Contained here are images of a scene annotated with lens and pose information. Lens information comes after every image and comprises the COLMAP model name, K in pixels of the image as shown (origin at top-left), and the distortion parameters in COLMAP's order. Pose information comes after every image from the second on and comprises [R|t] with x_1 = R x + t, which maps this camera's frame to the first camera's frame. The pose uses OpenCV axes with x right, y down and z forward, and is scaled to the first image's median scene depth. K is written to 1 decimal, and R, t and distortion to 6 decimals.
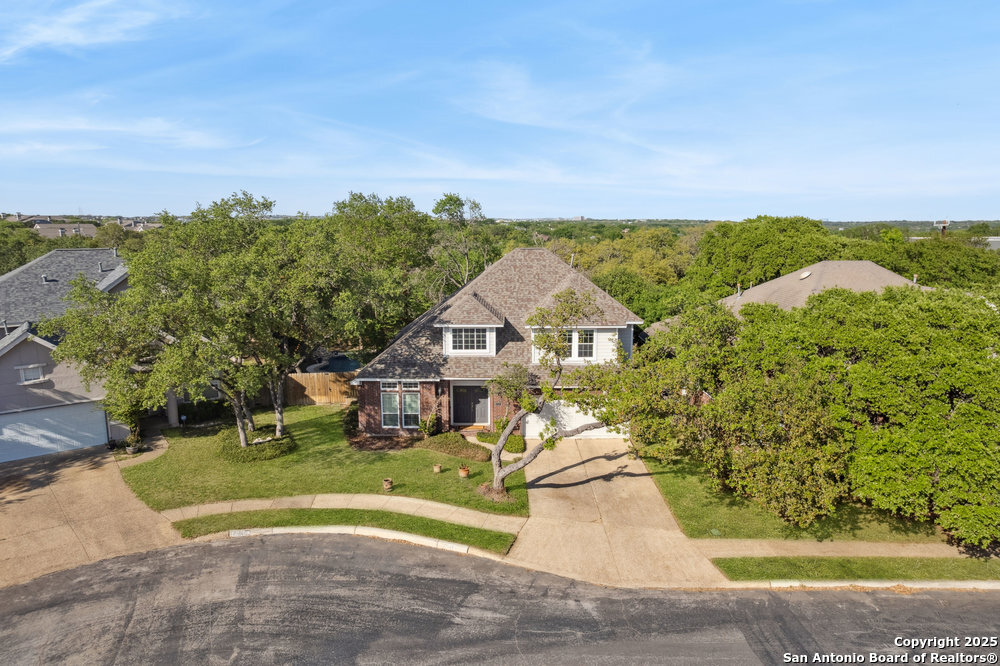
lens RADIAL K [[644.7, 0, 500.0], [0, 644.7, 333.0], [0, 0, 1]] dist [-0.085612, 0.079608]
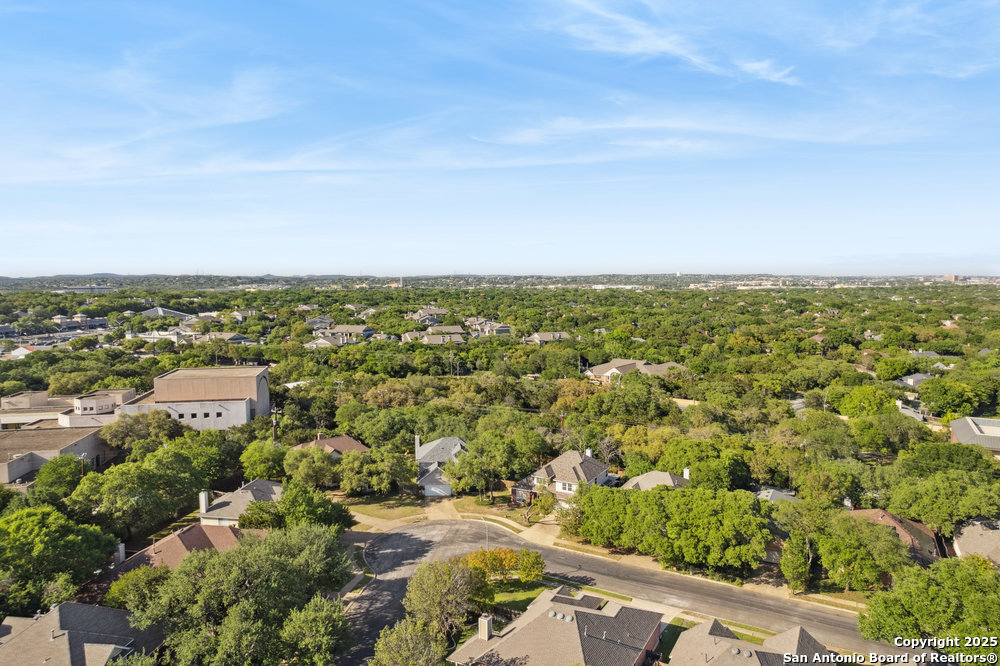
lens RADIAL K [[644.7, 0, 500.0], [0, 644.7, 333.0], [0, 0, 1]] dist [-0.085612, 0.079608]
pose [[0.870833, 0.041952, -0.489785, 1.617829], [-0.081677, 0.994851, -0.060008, -0.634334], [0.484746, 0.092262, 0.869776, -2.518036]]
